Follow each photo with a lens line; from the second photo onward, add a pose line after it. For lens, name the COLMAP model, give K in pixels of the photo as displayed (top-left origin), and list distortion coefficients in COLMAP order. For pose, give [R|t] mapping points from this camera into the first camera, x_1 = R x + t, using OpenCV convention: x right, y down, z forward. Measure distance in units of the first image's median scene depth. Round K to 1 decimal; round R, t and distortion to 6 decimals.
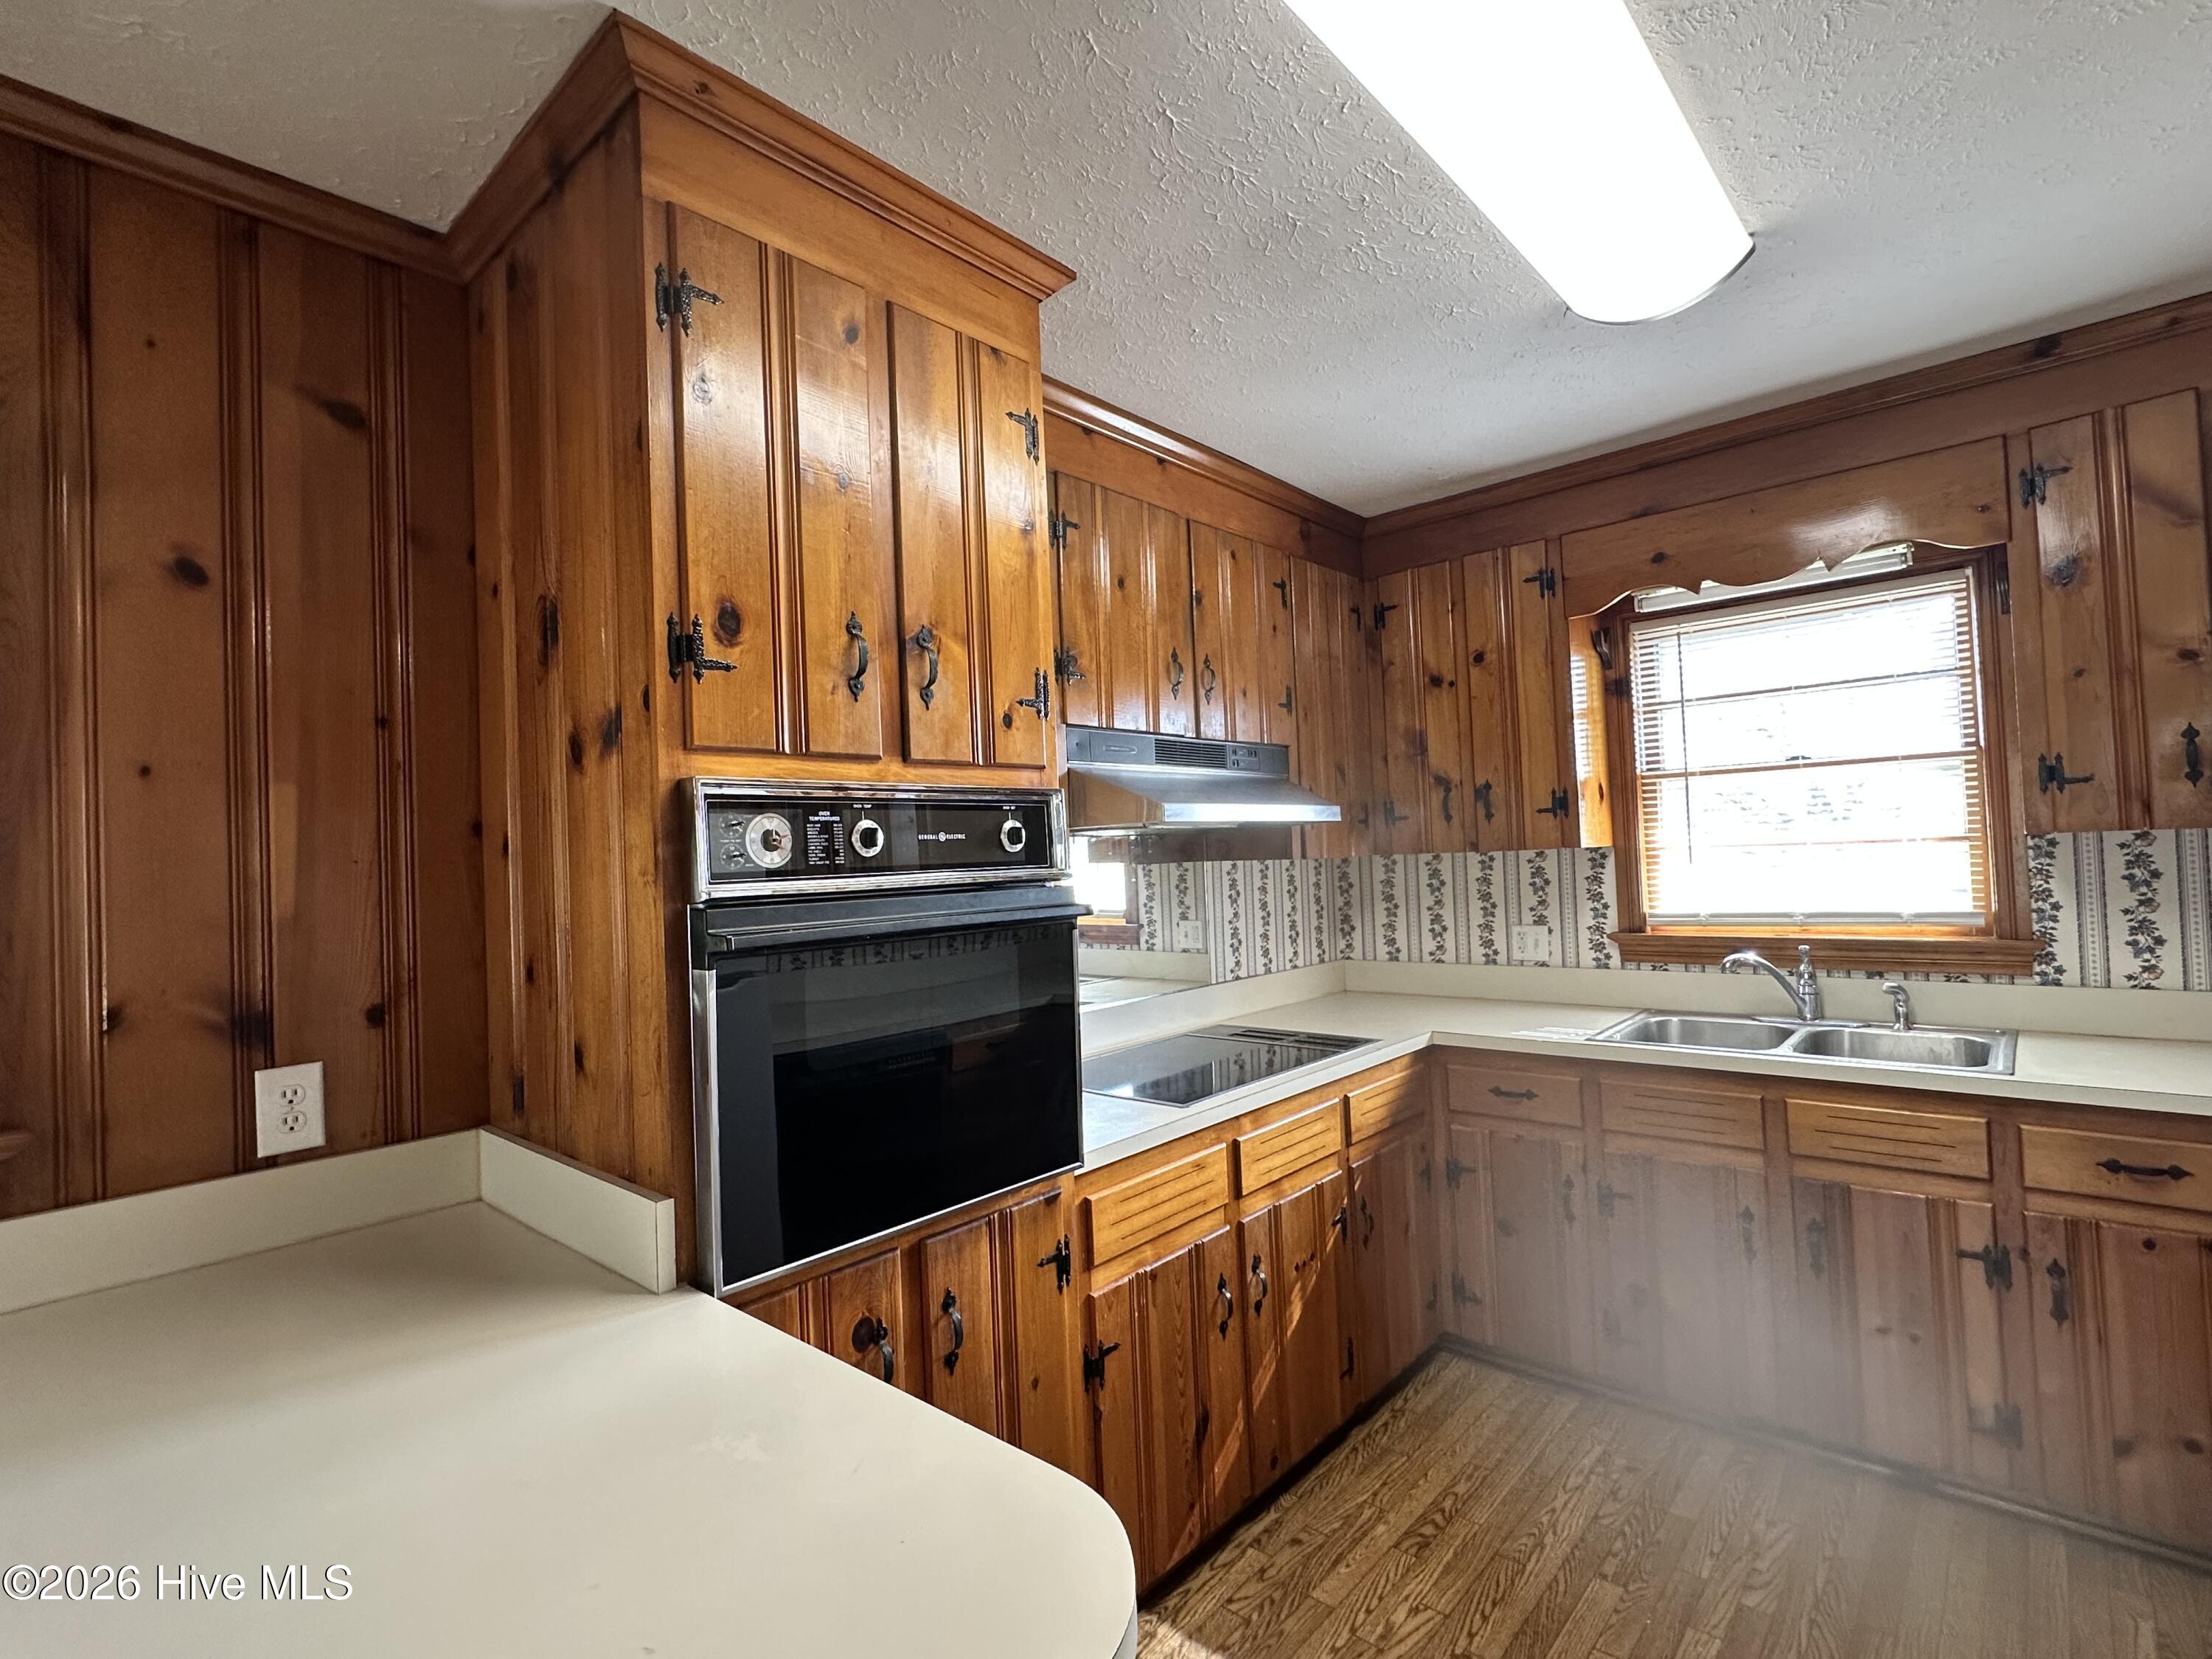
lens RADIAL K [[1052.9, 0, 1106.0], [0, 1052.9, 829.5], [0, 0, 1]] dist [-0.001515, 0.000053]
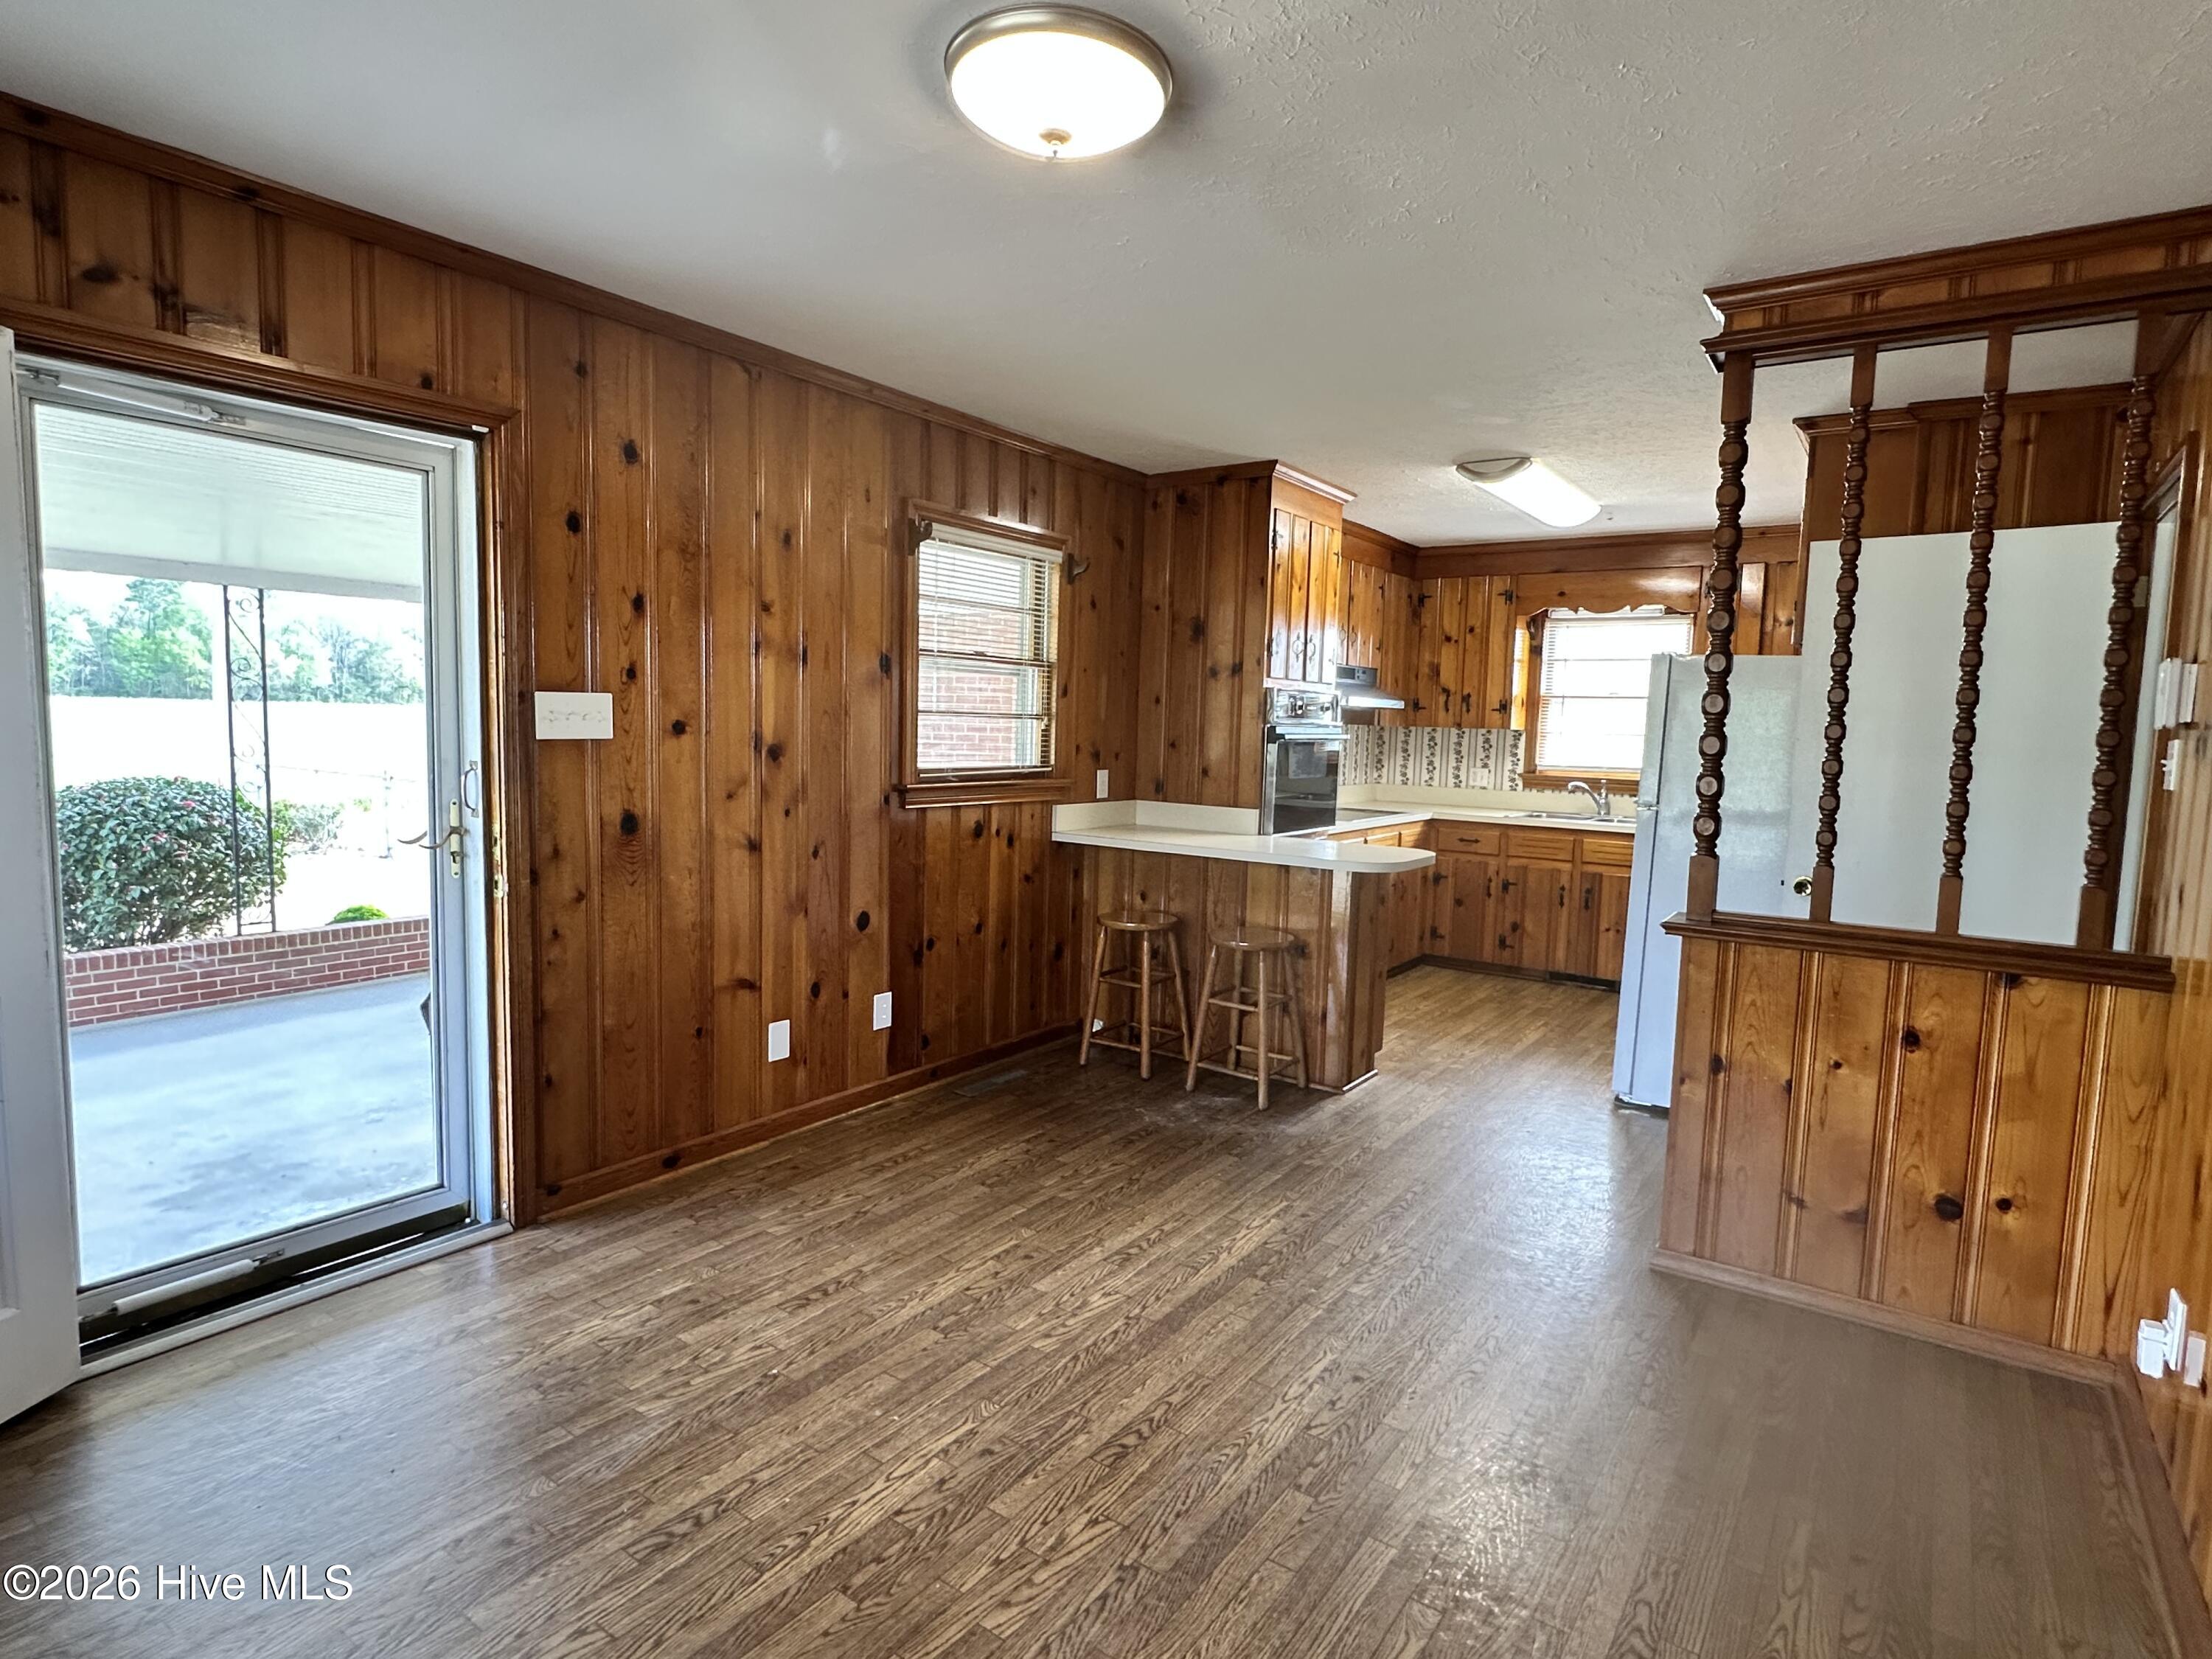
lens RADIAL K [[1169.8, 0, 1106.0], [0, 1169.8, 829.5], [0, 0, 1]] dist [-0.001265, -0.000613]
pose [[0.991869, 0.056266, 0.114147, -0.549749], [-0.069593, 0.990767, 0.116348, 0.000704], [-0.106547, -0.123346, 0.986627, -1.127371]]
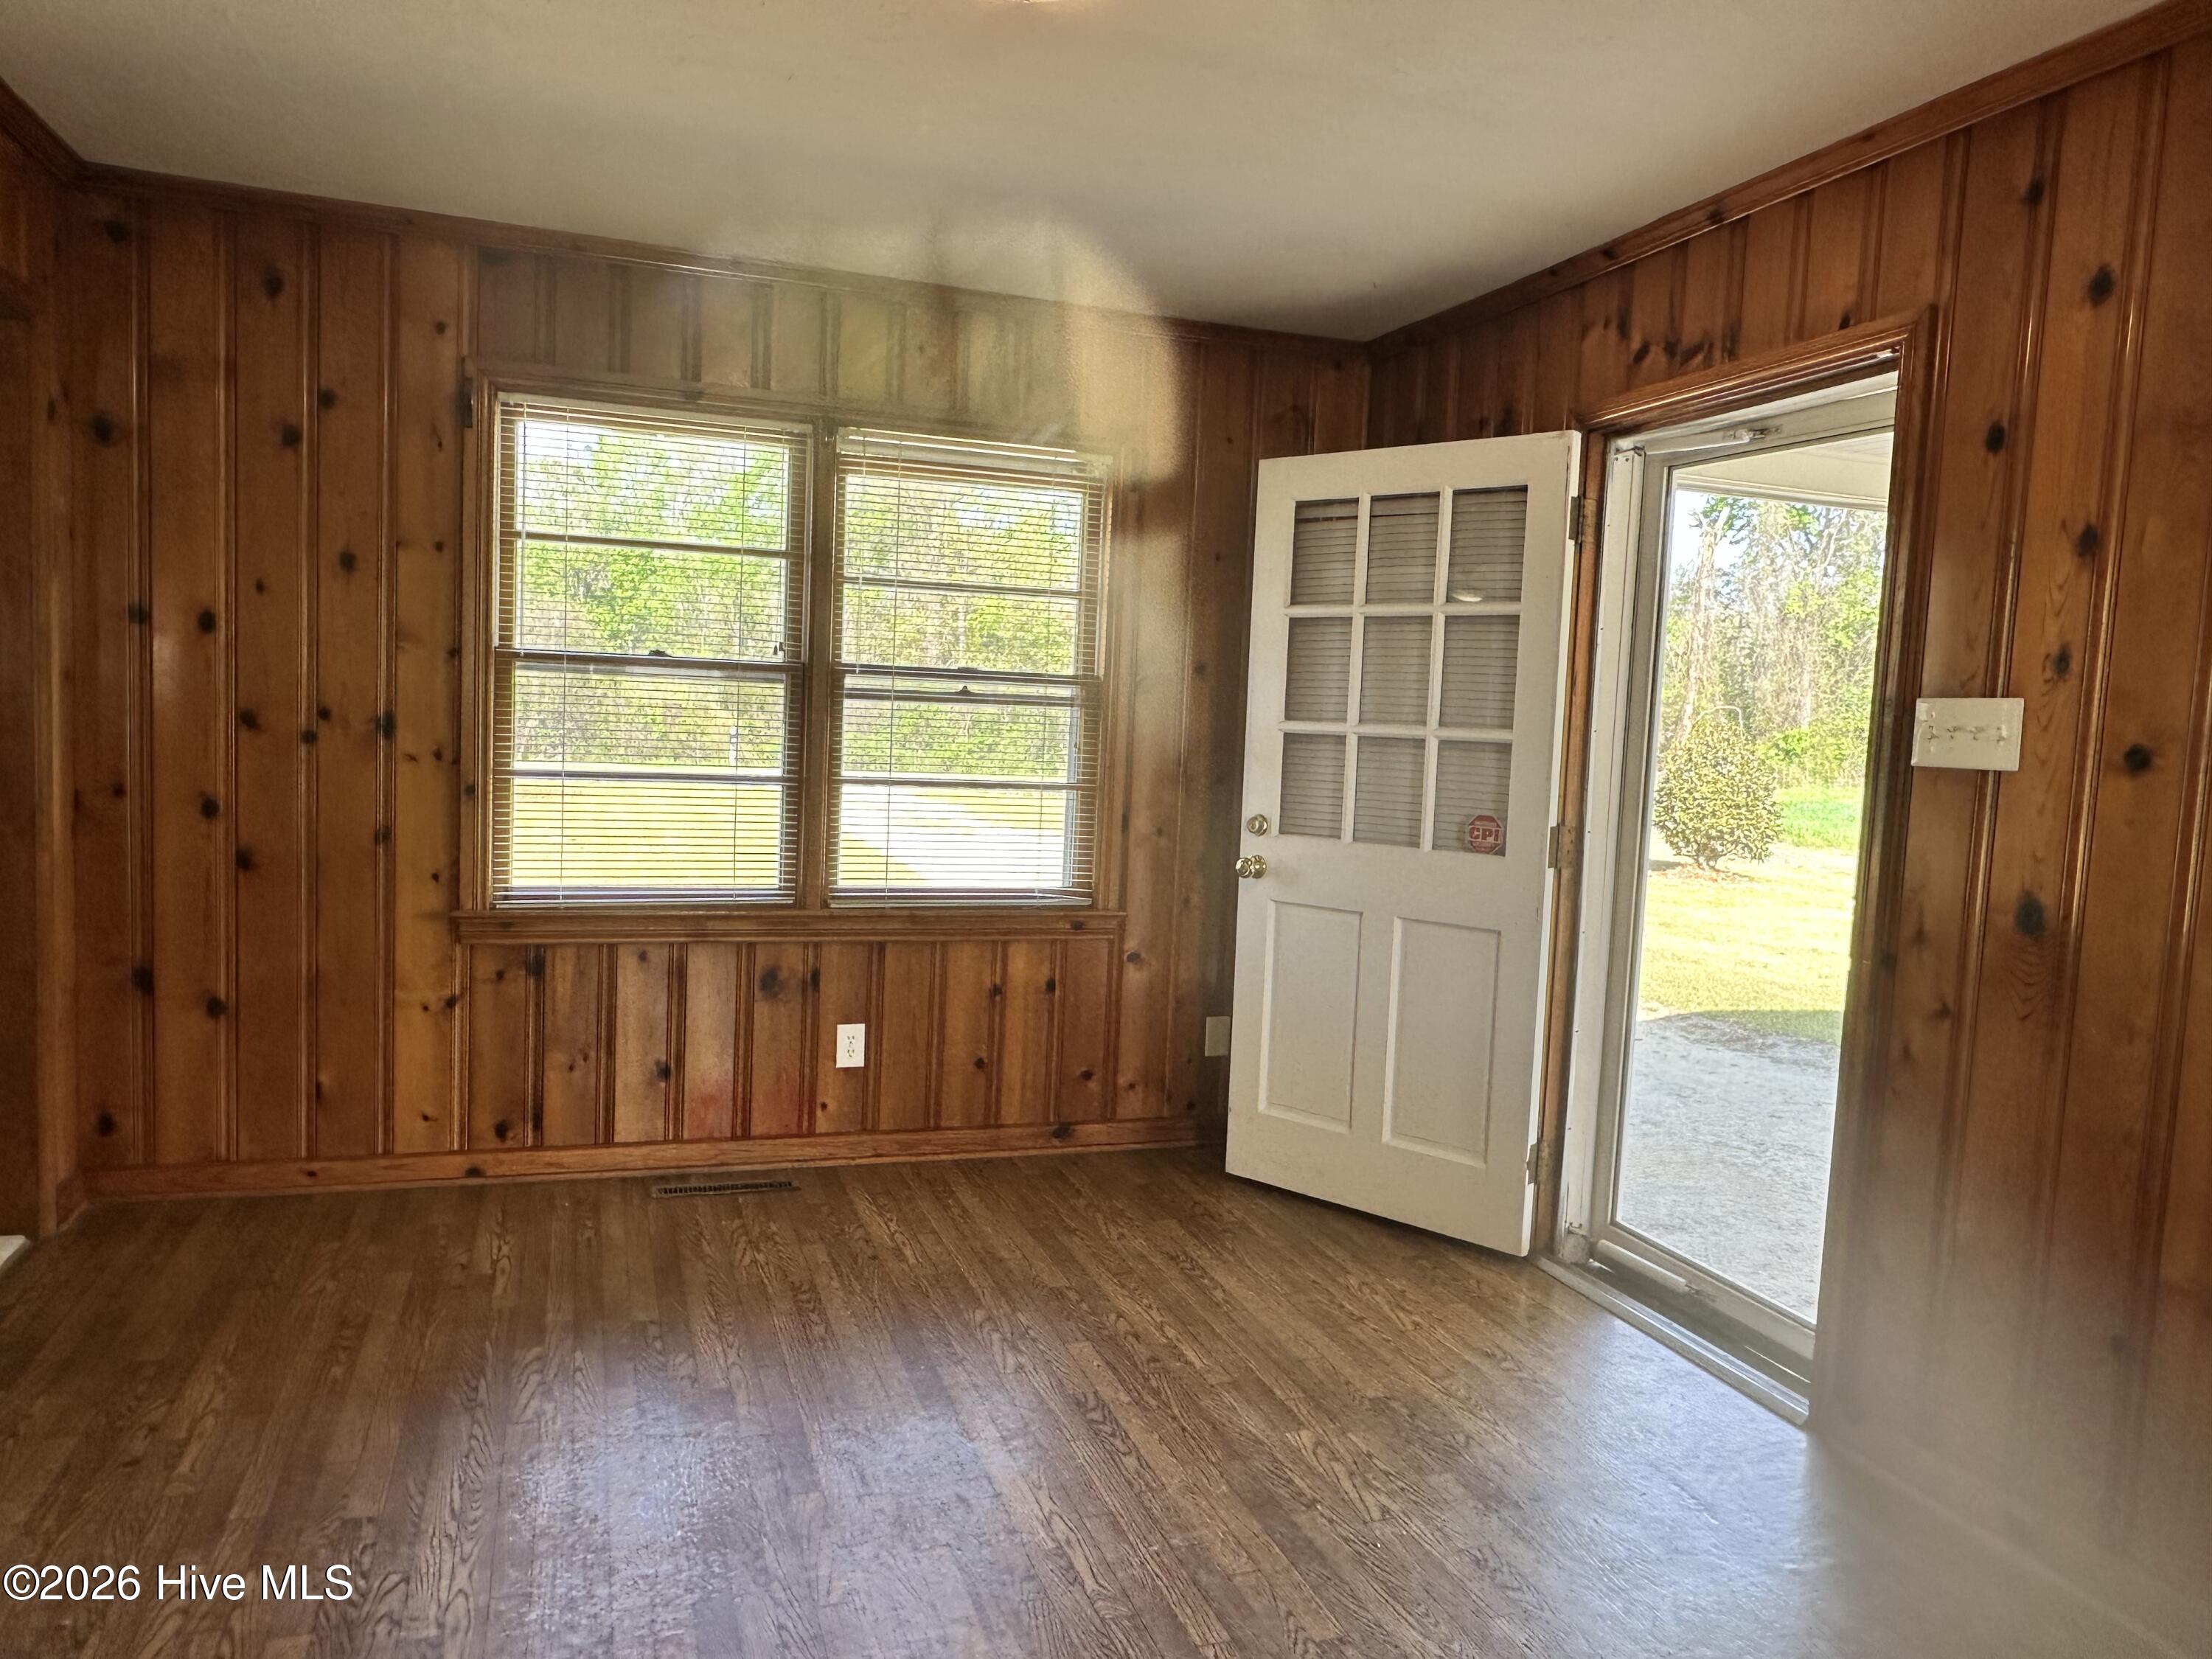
lens RADIAL K [[1540.8, 0, 1106.0], [0, 1540.8, 829.5], [0, 0, 1]] dist [-0.000549, 0.000295]
pose [[-0.487520, 0.093133, -0.868130, 2.049385], [-0.001345, 0.994213, 0.107414, 0.051901], [0.873111, 0.053534, -0.484574, 3.112232]]
